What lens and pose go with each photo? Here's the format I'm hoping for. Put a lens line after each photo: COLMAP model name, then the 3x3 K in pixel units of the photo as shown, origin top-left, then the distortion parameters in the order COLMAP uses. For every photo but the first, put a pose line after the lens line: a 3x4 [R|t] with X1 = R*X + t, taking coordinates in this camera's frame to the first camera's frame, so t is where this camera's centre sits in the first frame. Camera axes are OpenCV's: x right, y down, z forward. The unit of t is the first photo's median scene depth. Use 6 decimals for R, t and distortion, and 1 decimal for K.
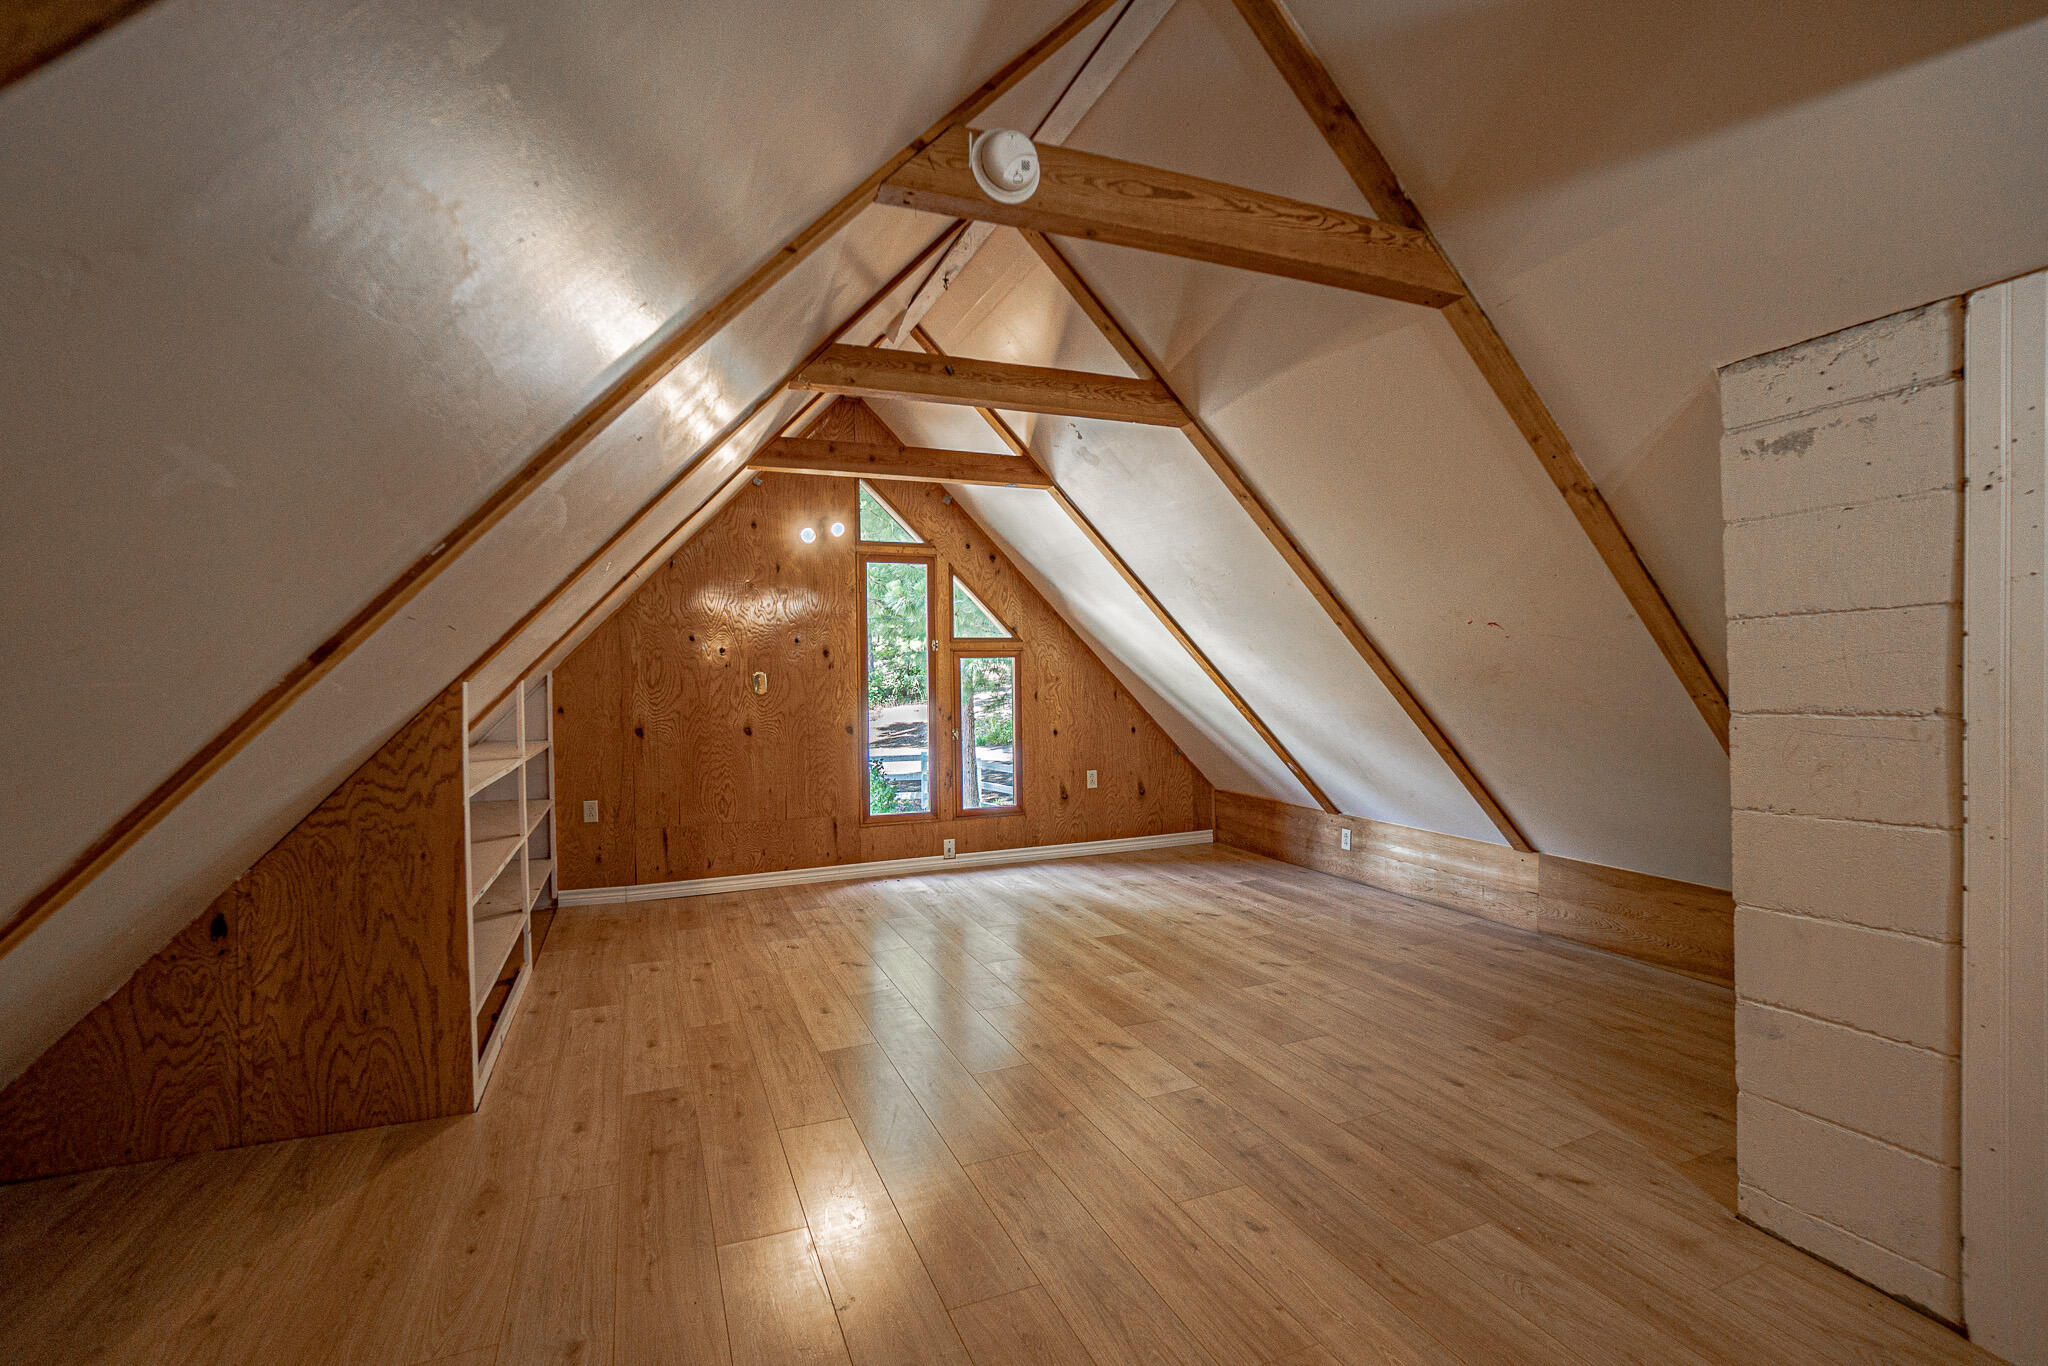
lens RADIAL K [[908.9, 0, 1002.3], [0, 908.9, 684.0], [0, 0, 1]] dist [-0.070803, 0.025808]
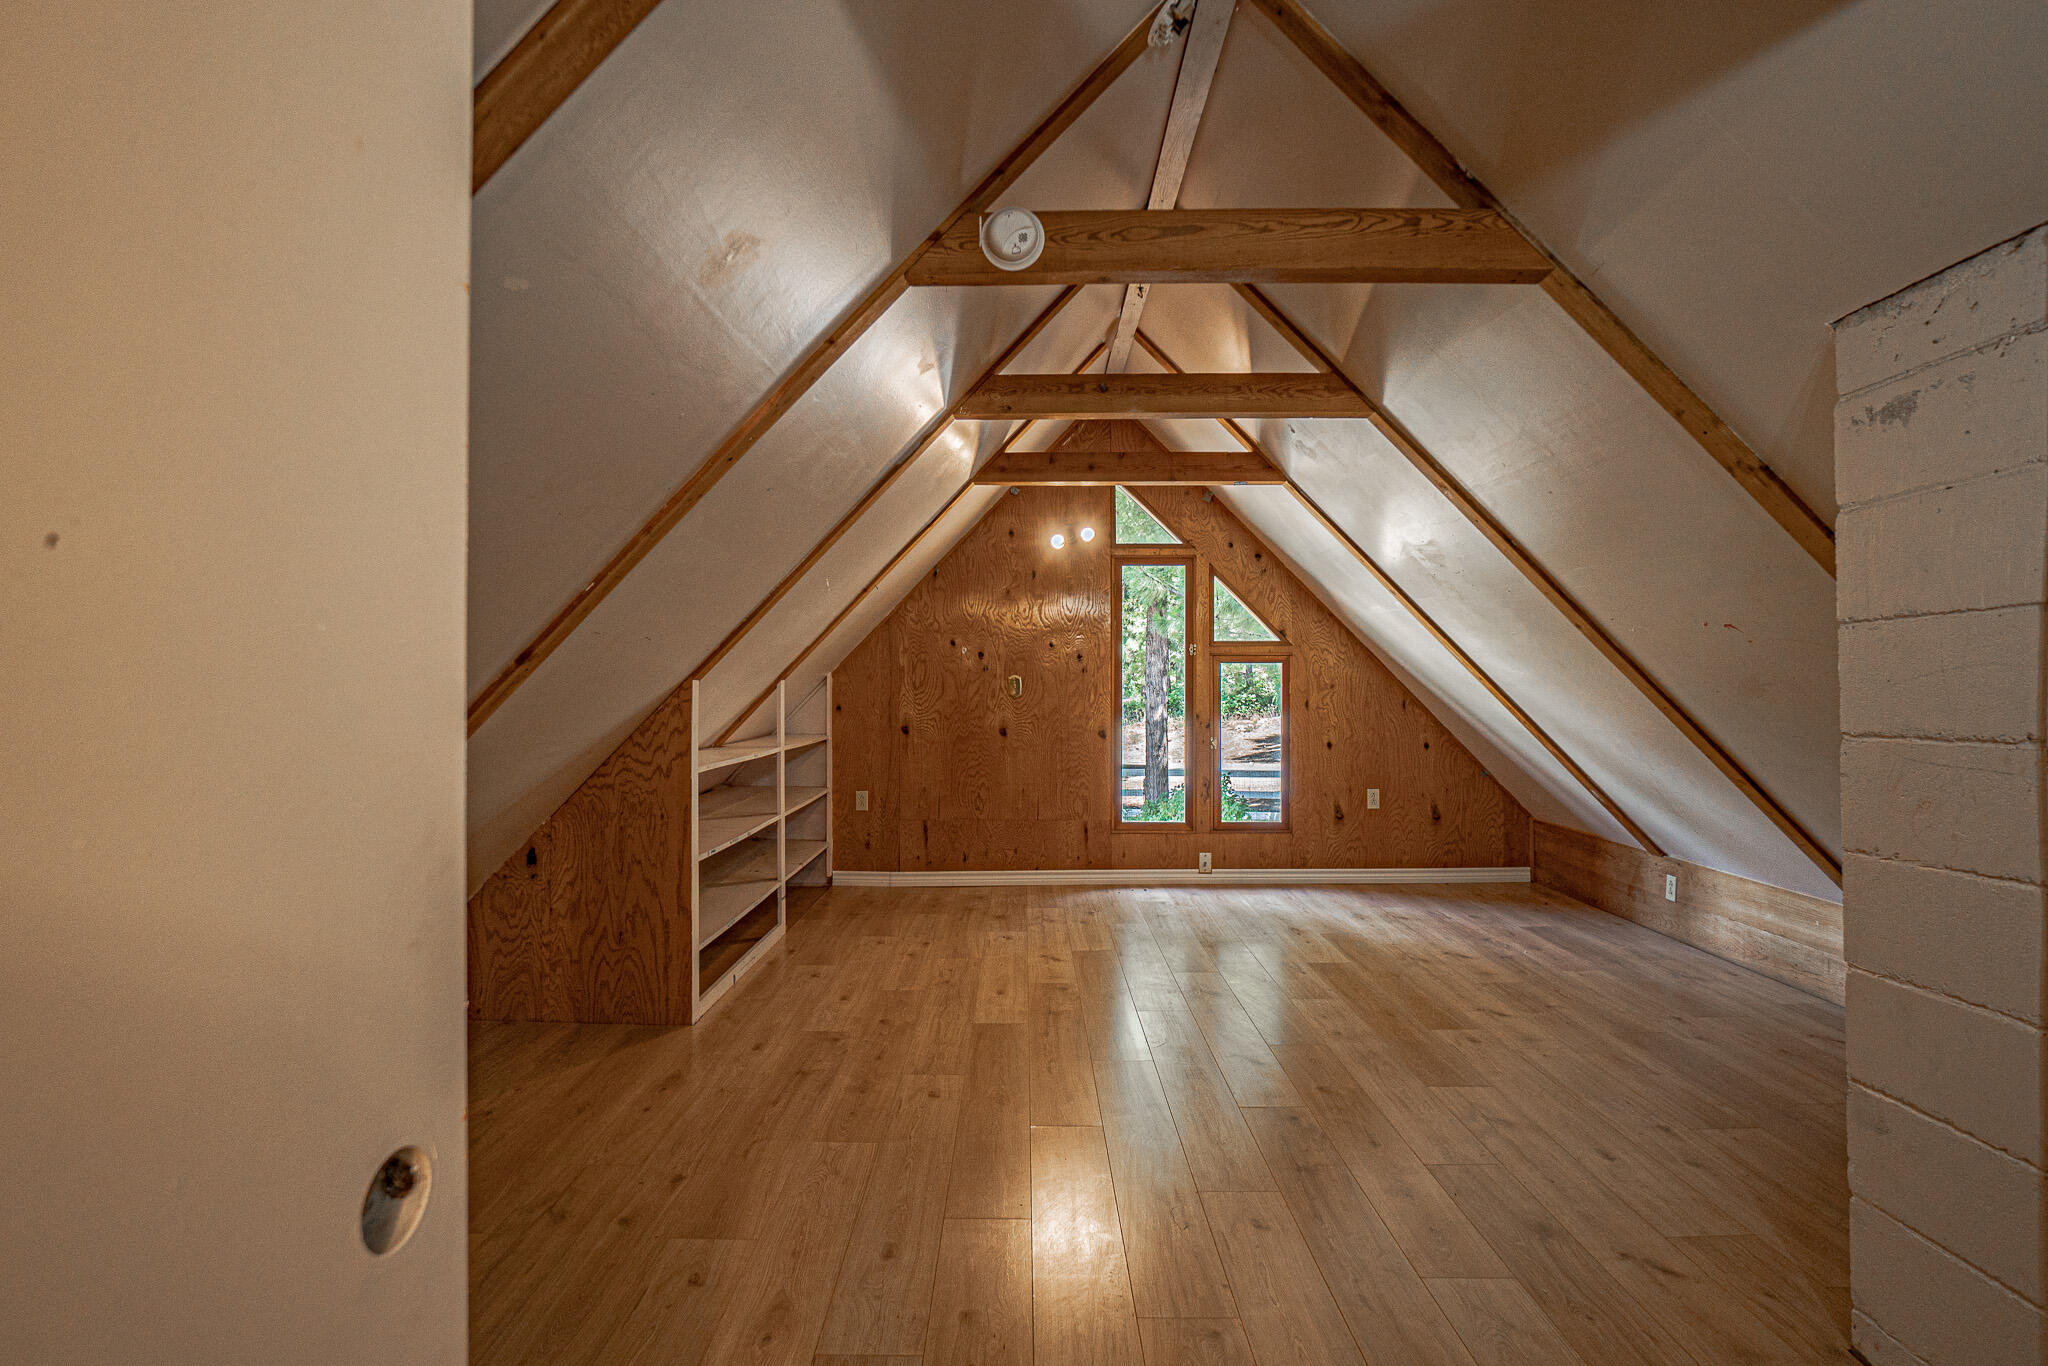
lens RADIAL K [[1018.7, 0, 1005.8], [0, 1018.7, 681.7], [0, 0, 1]] dist [-0.057816, 0.025502]
pose [[0.917824, 0.013004, -0.396774, 0.190948], [-0.016187, 0.999858, -0.004676, -0.000215], [0.396657, 0.010714, 0.917904, -0.072782]]
